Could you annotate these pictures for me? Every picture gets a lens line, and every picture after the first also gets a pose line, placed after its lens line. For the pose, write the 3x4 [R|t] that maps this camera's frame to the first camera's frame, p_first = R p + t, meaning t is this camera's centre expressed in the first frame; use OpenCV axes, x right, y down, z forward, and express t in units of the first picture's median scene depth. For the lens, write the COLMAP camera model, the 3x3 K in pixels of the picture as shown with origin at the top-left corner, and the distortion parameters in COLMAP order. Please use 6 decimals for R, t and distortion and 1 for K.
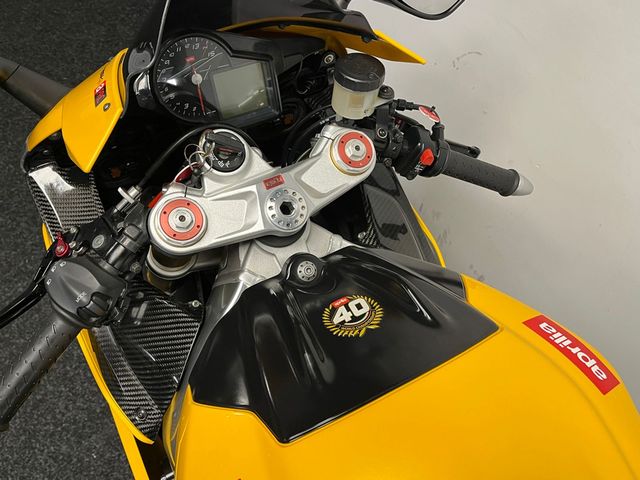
lens RADIAL K [[550.6, 0, 316.4], [0, 550.6, 235.0], [0, 0, 1]] dist [0.055516, -0.028866]
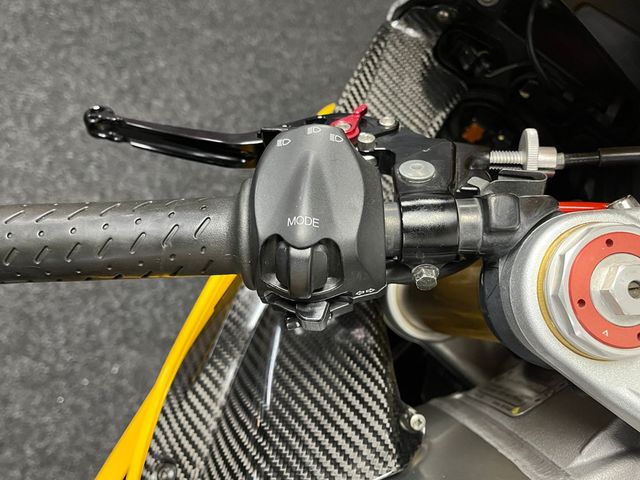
lens RADIAL K [[550.6, 0, 319.2], [0, 550.6, 241.5], [0, 0, 1]] dist [0.055516, -0.028866]
pose [[0.598125, 0.743004, -0.300319, -0.261806], [-0.774847, 0.631833, 0.019975, 0.092621], [0.204593, 0.220754, 0.953630, 0.575213]]
